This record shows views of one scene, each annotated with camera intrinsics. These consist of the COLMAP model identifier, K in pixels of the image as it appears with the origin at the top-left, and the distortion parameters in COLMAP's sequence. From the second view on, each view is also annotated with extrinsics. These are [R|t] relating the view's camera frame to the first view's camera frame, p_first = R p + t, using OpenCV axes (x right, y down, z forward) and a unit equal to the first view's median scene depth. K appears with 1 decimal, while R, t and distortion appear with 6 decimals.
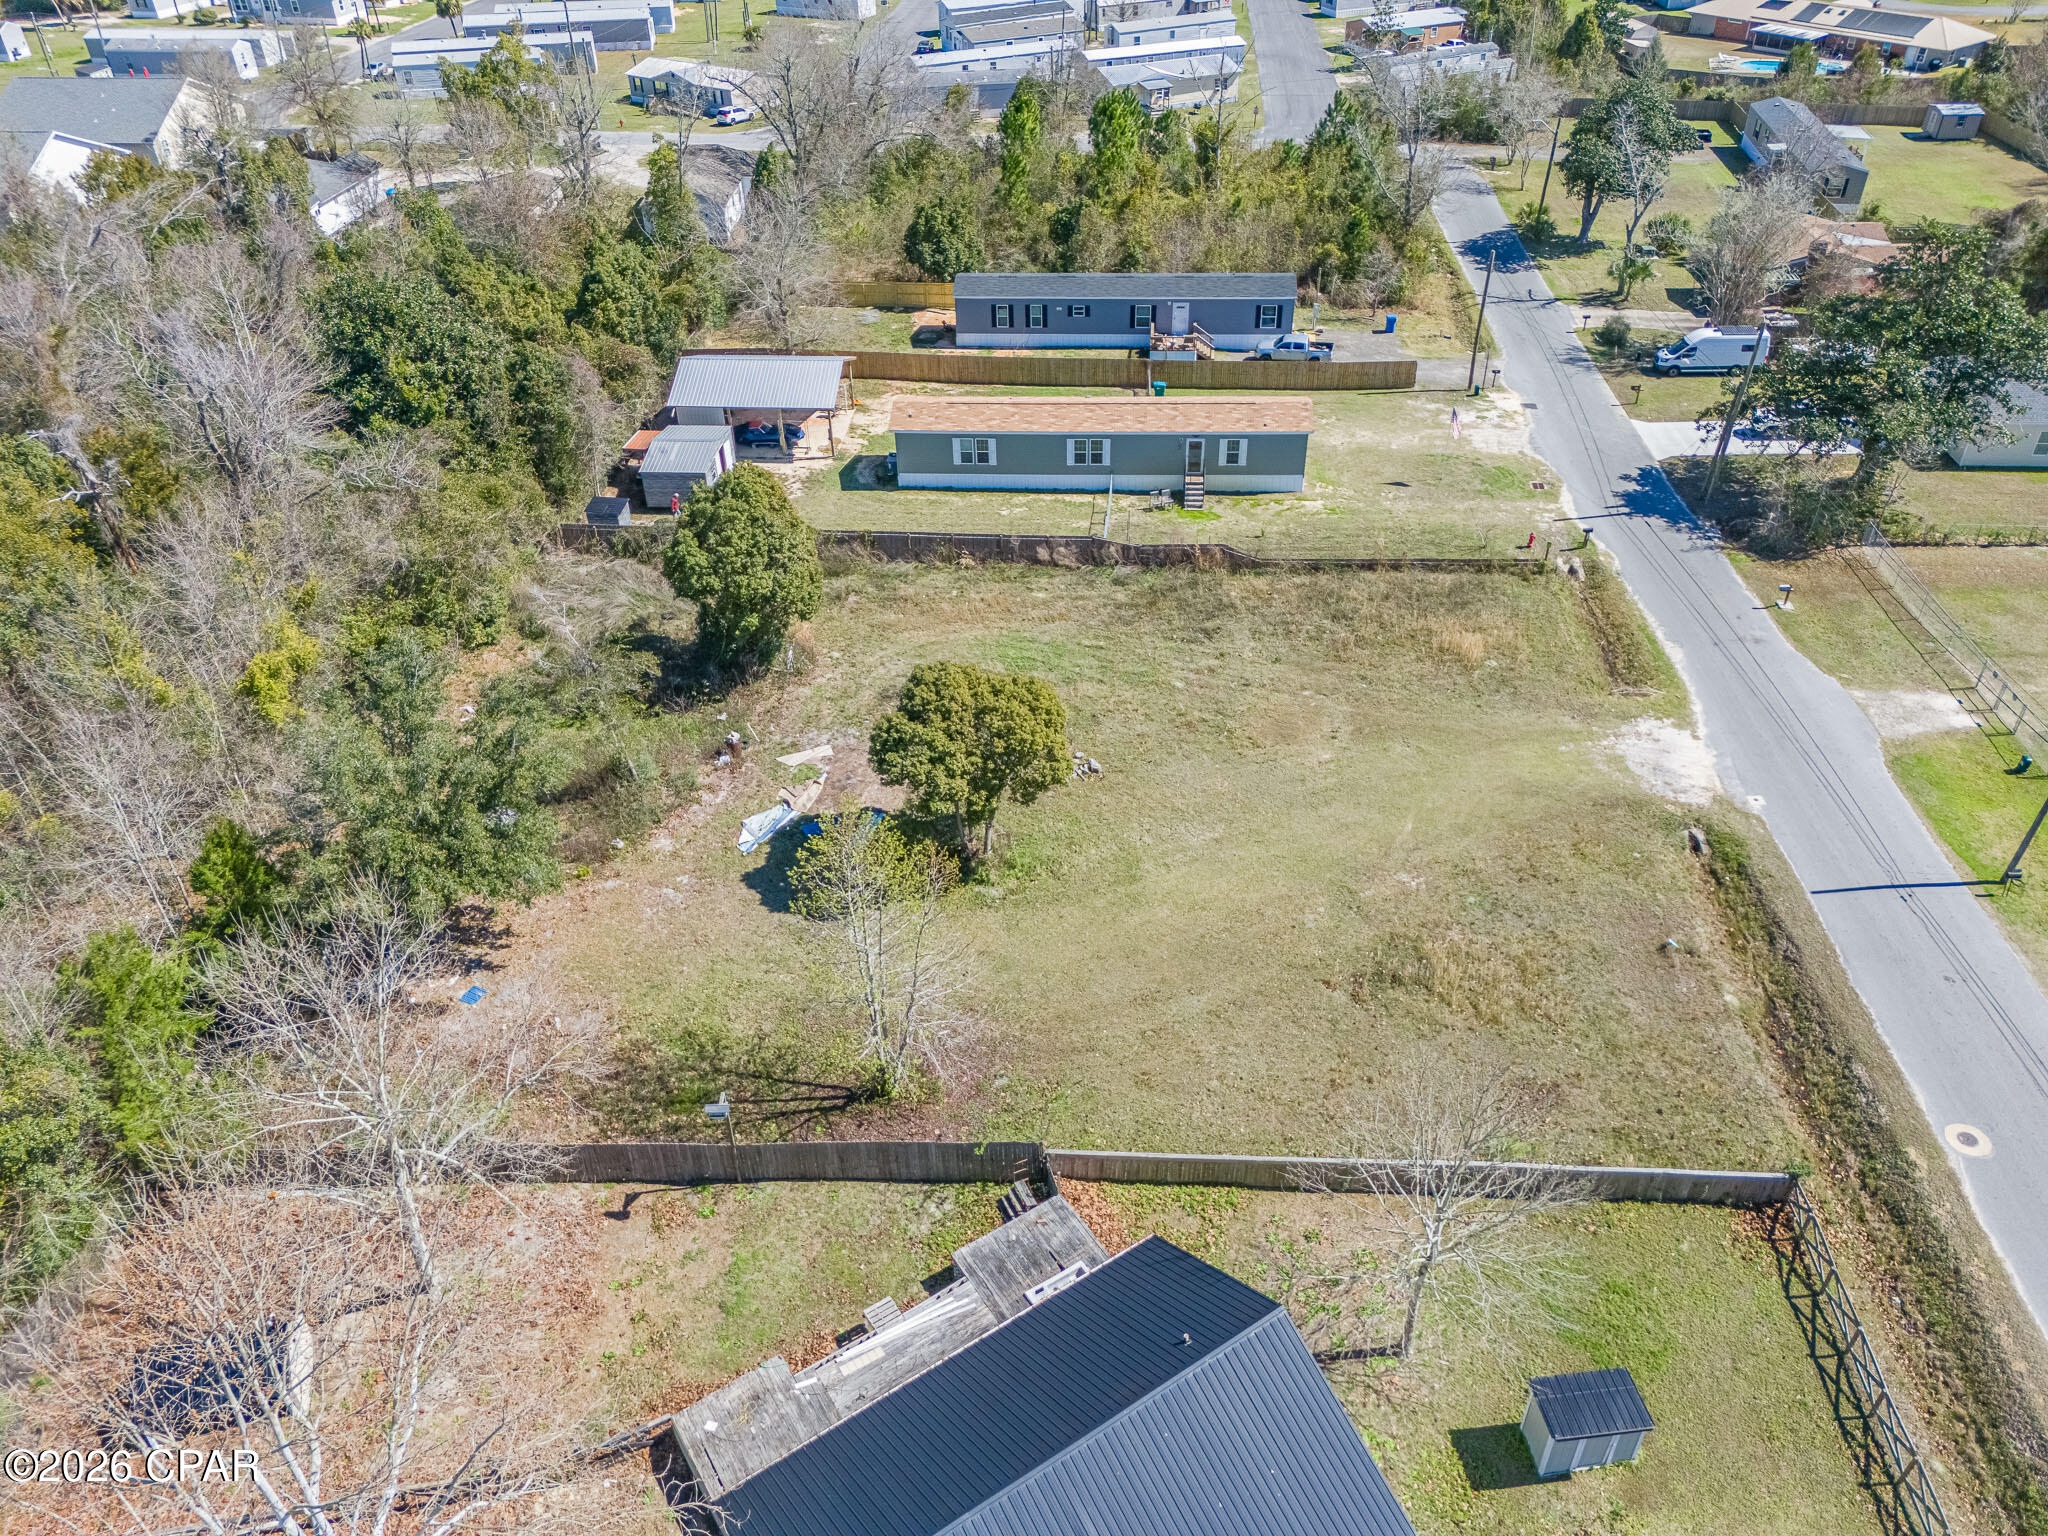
lens RADIAL K [[1510.7, 0, 1027.2], [0, 1510.7, 762.9], [0, 0, 1]] dist [0.062137, -0.043207]
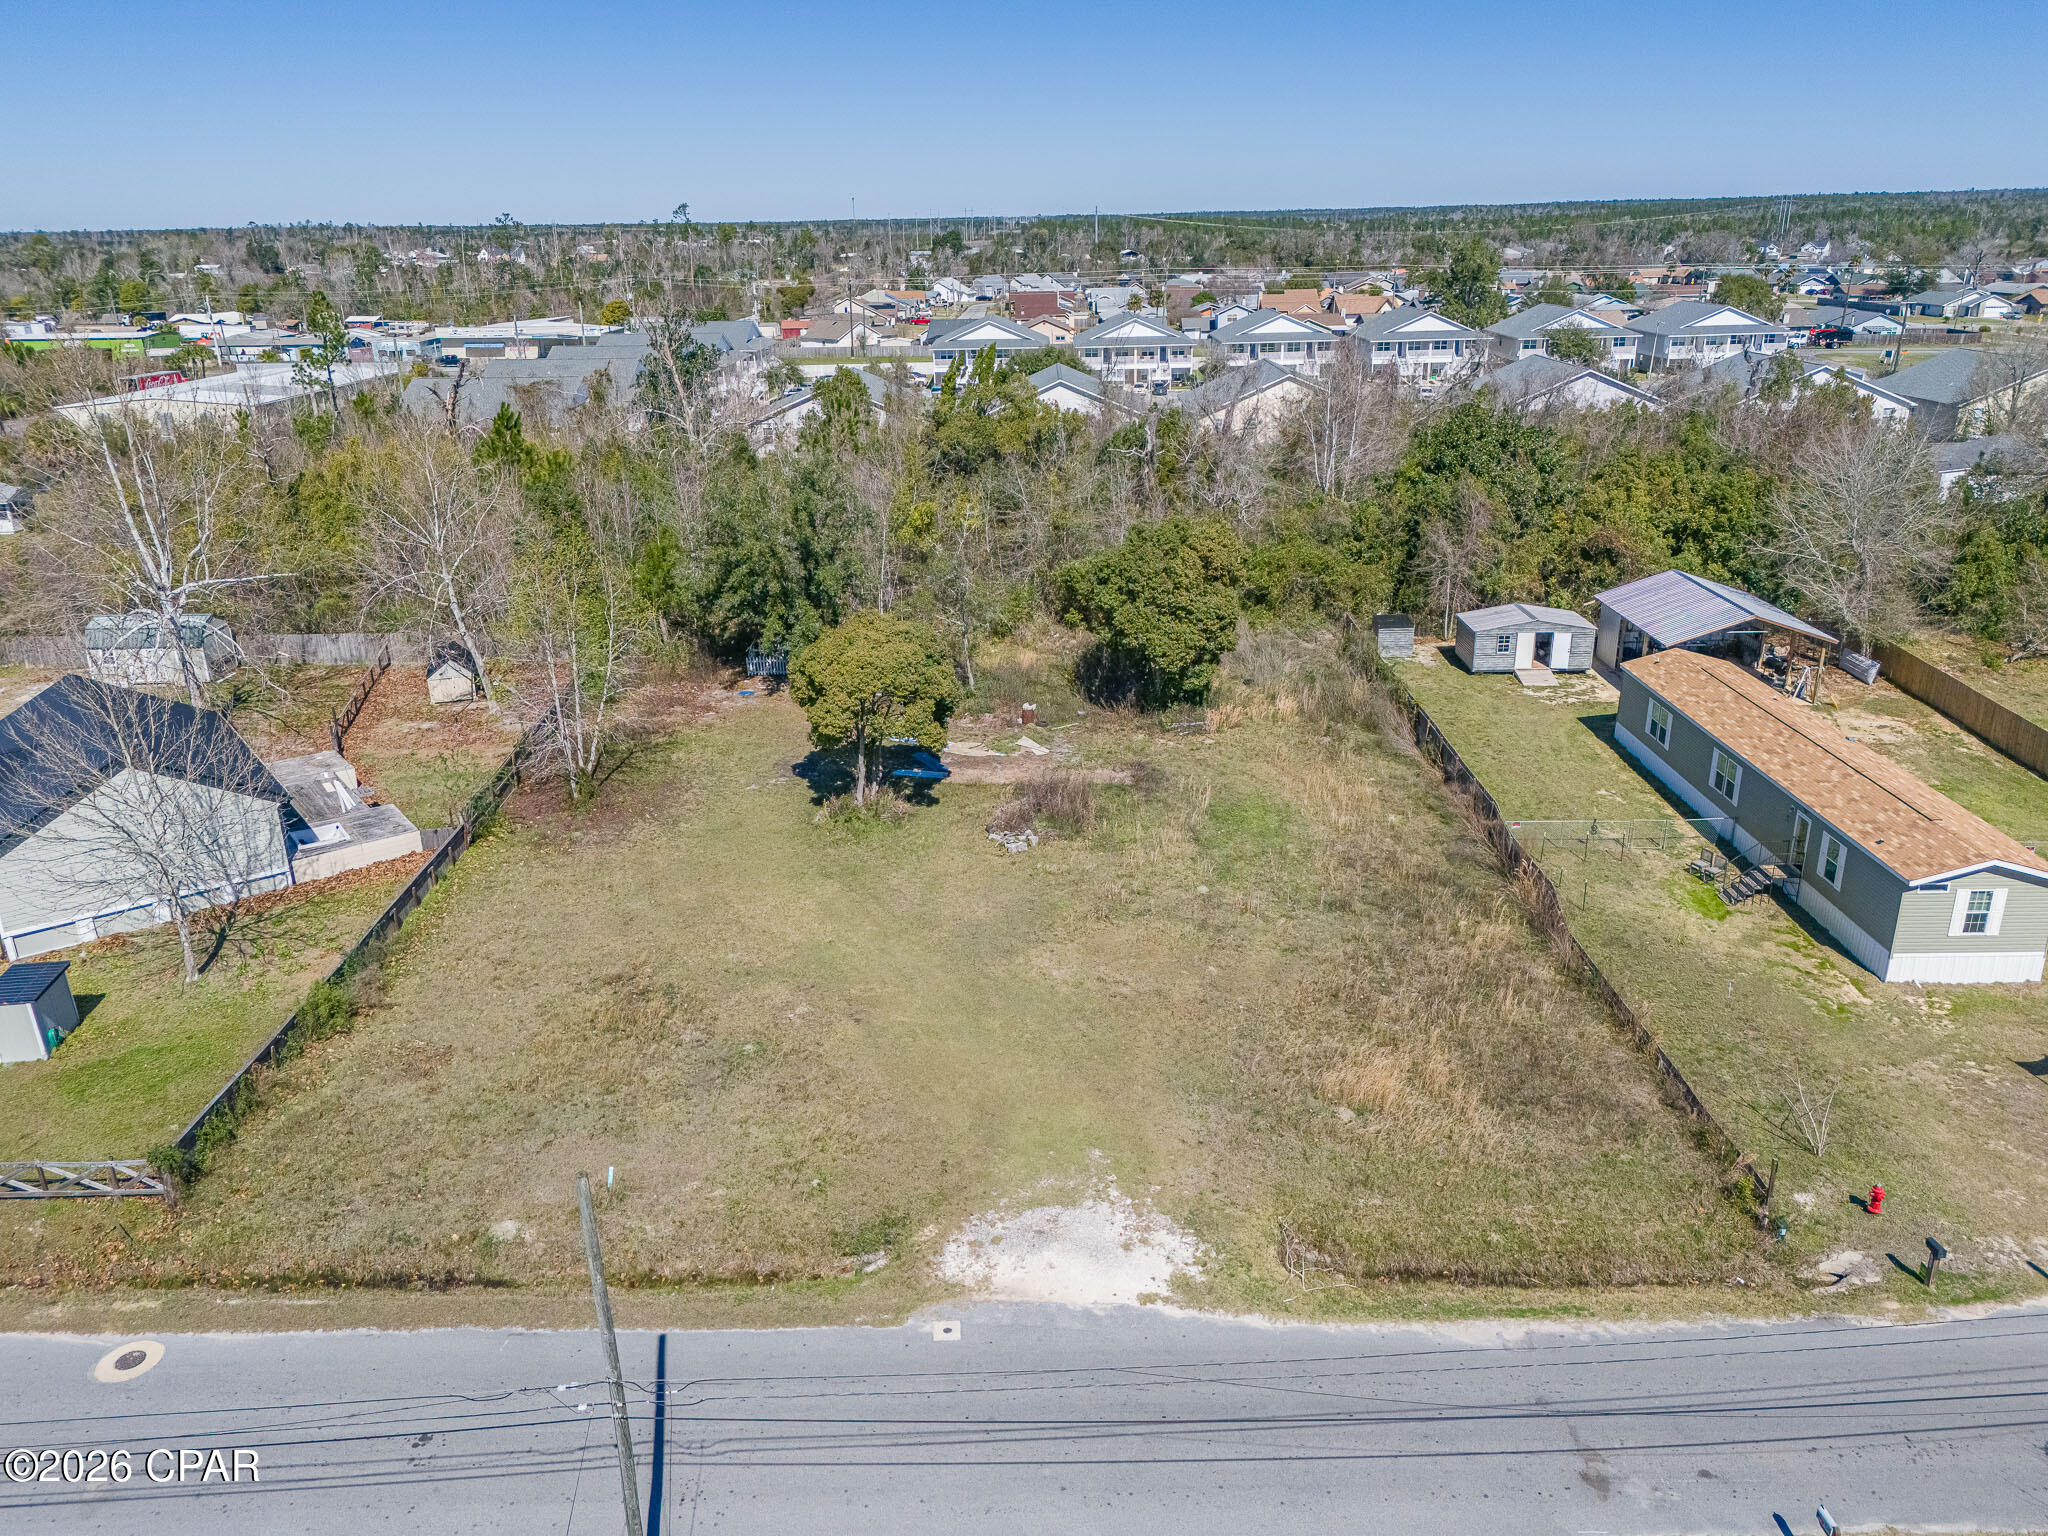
lens RADIAL K [[1503.4, 0, 1027.1], [0, 1503.4, 766.2], [0, 0, 1]] dist [0.065062, -0.048297]
pose [[0.061582, 0.362063, -0.930117, 0.748166], [-0.567630, 0.779217, 0.265740, -0.241531], [0.820978, 0.511597, 0.253503, 0.642225]]
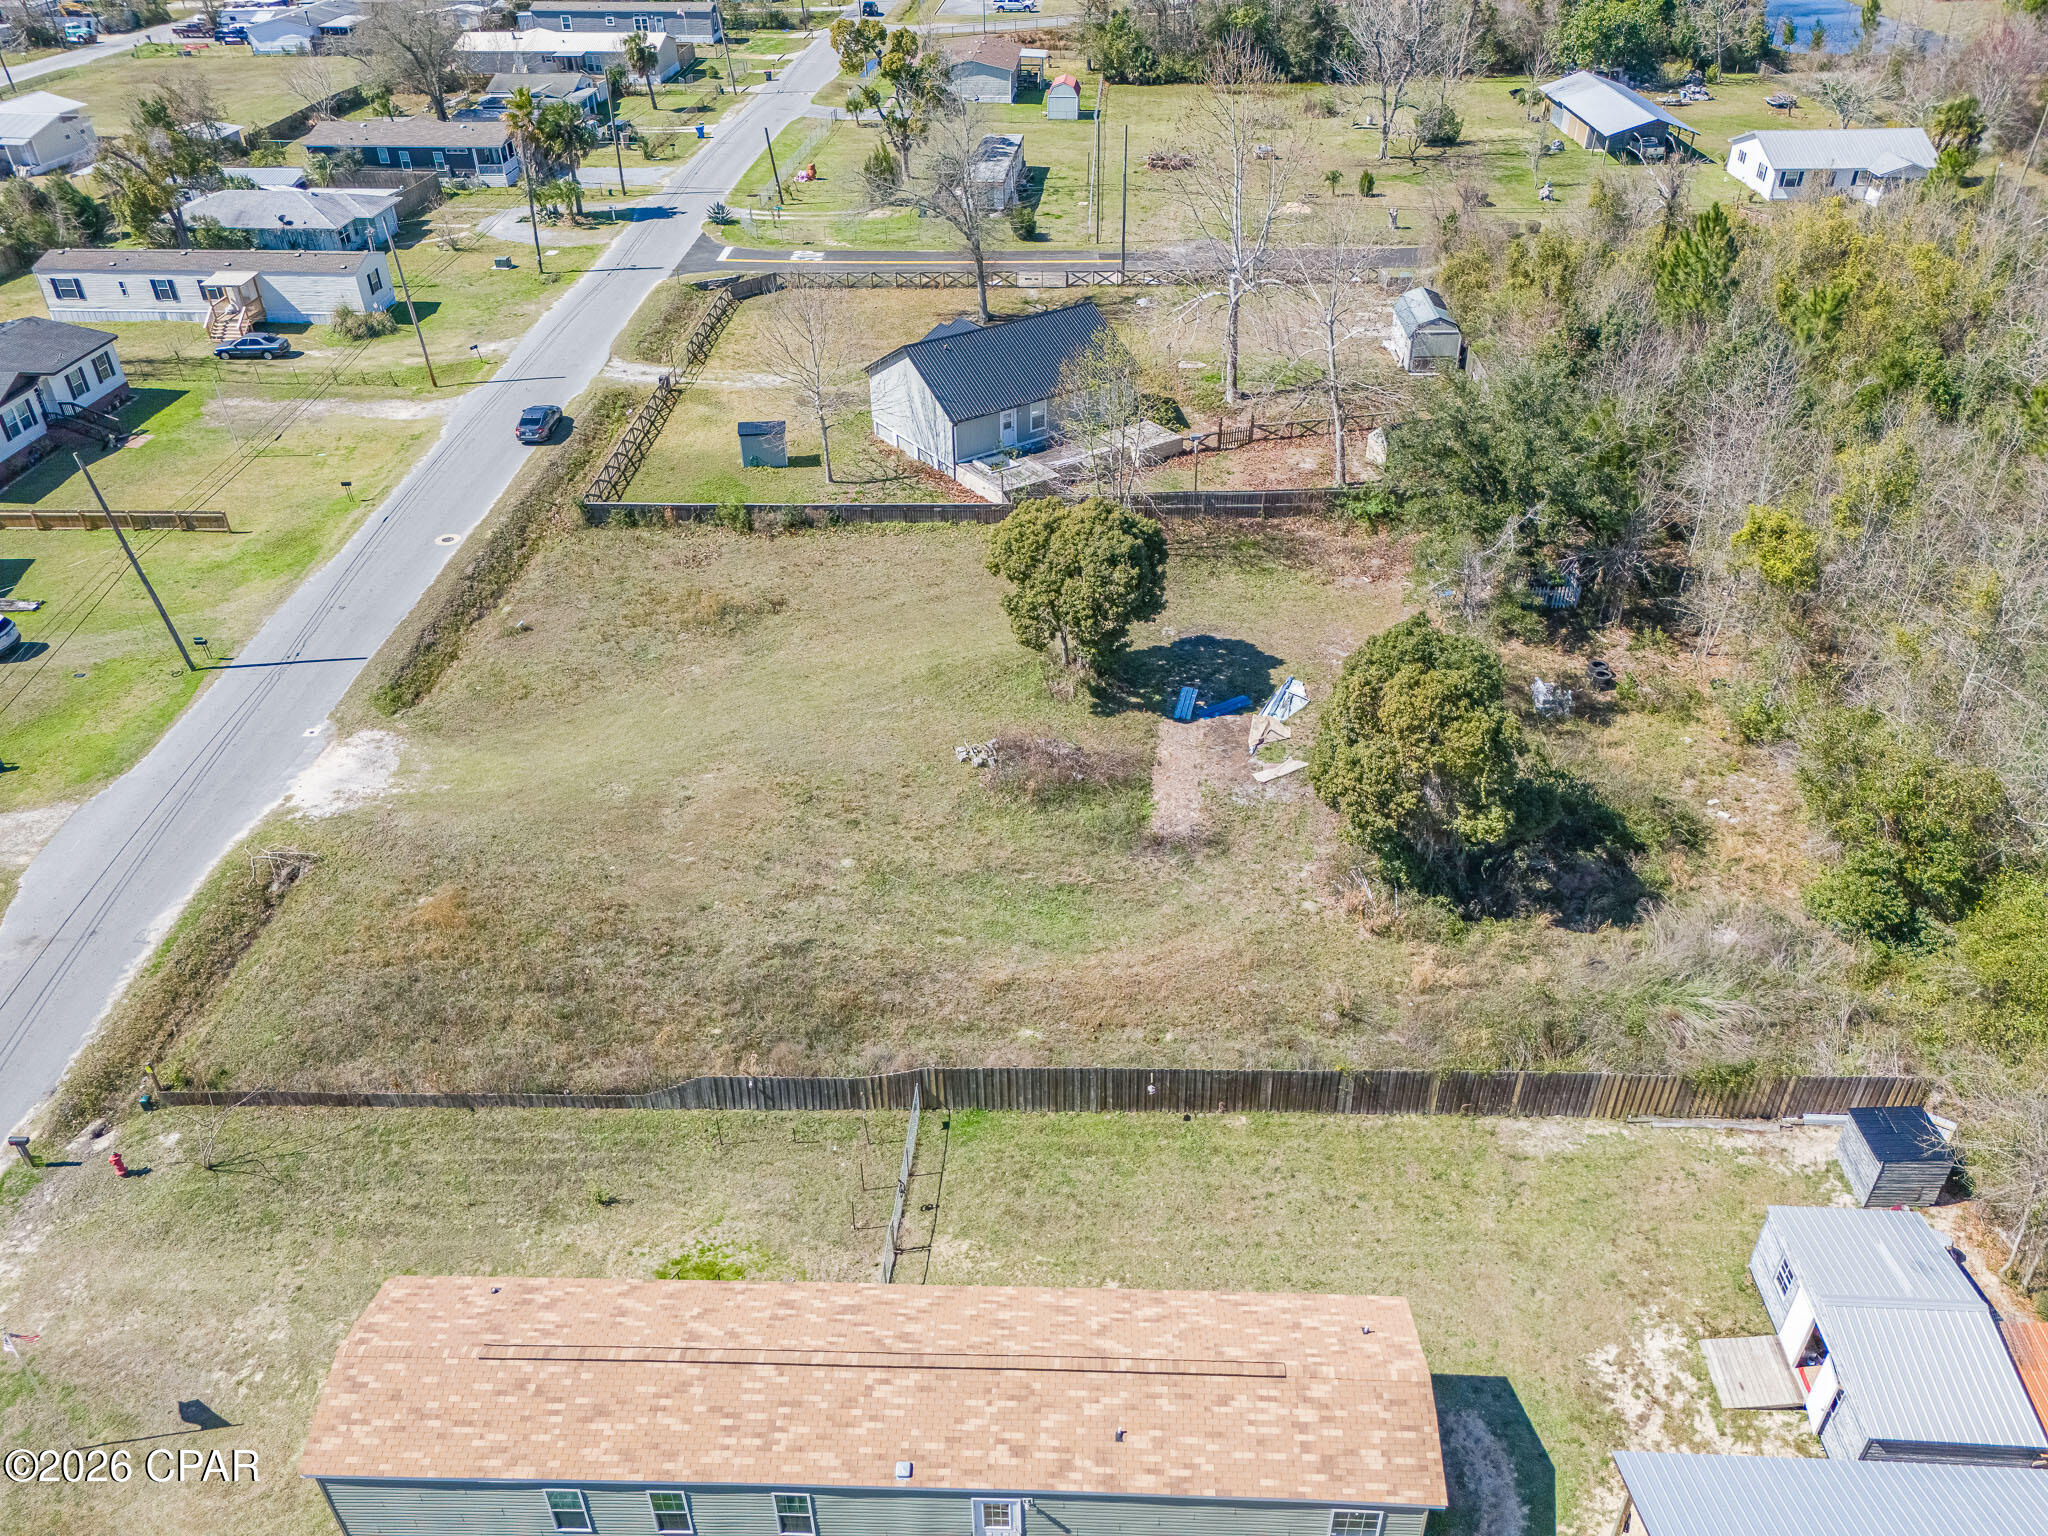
lens RADIAL K [[1510.7, 0, 1027.2], [0, 1510.7, 762.9], [0, 0, 1]] dist [0.062137, -0.043207]
pose [[-0.999006, 0.044549, -0.001308, 0.004790], [0.014174, 0.345386, 0.938354, -0.748604], [0.042254, 0.937403, -0.345674, 1.140427]]
